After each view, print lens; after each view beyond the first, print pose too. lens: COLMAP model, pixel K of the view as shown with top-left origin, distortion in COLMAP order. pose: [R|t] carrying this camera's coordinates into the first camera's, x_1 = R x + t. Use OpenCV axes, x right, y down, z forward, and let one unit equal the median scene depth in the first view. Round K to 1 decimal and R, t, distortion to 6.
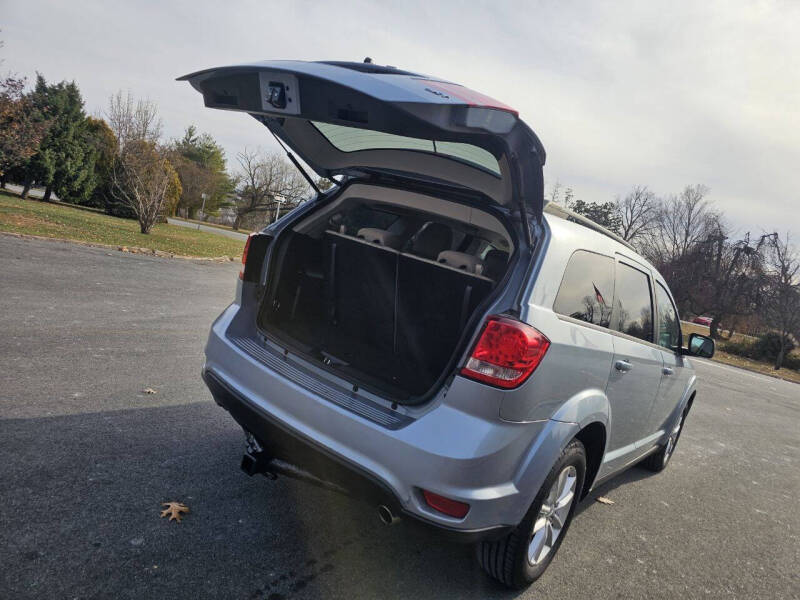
lens RADIAL K [[531.3, 0, 400.0], [0, 531.3, 300.0], [0, 0, 1]] dist [0.043231, -0.032492]
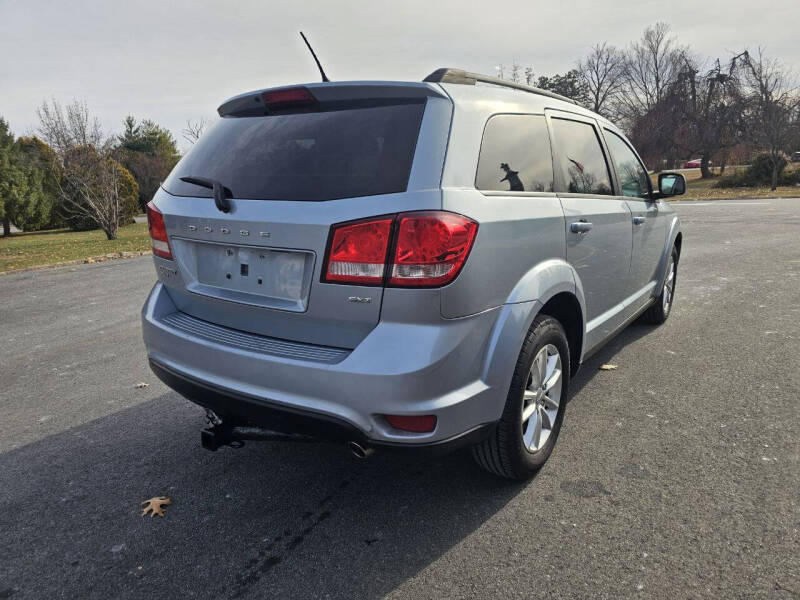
lens RADIAL K [[530.5, 0, 407.4], [0, 530.5, 293.9], [0, 0, 1]] dist [0.050808, -0.039362]
pose [[0.959187, -0.282344, -0.015574, 0.084793], [0.282218, 0.952403, 0.115246, 0.032092], [-0.017707, -0.114938, 0.993215, 0.055467]]
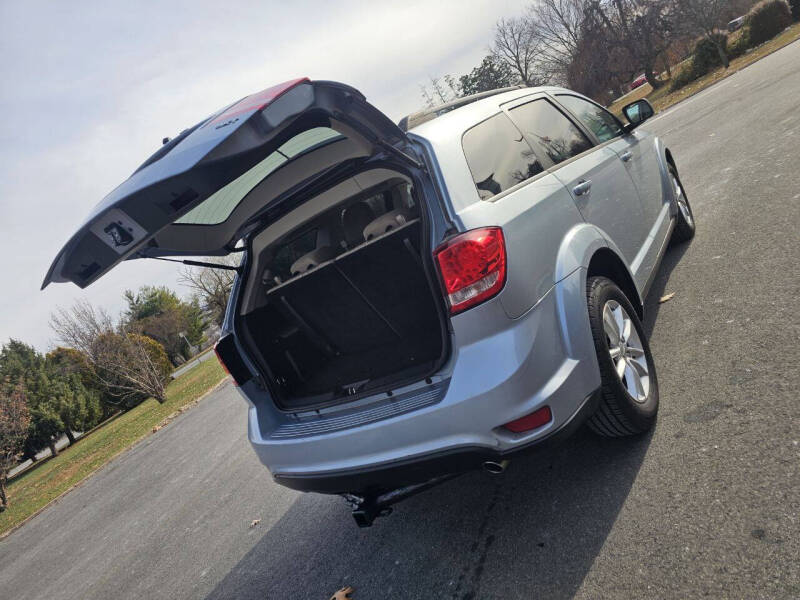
lens RADIAL K [[530.4, 0, 392.0], [0, 530.4, 306.6], [0, 0, 1]] dist [0.043090, -0.029269]
pose [[0.734323, -0.677134, -0.047529, 0.048229], [0.678693, 0.733650, 0.033672, 0.010499], [0.012069, -0.056984, 0.998302, 0.010111]]
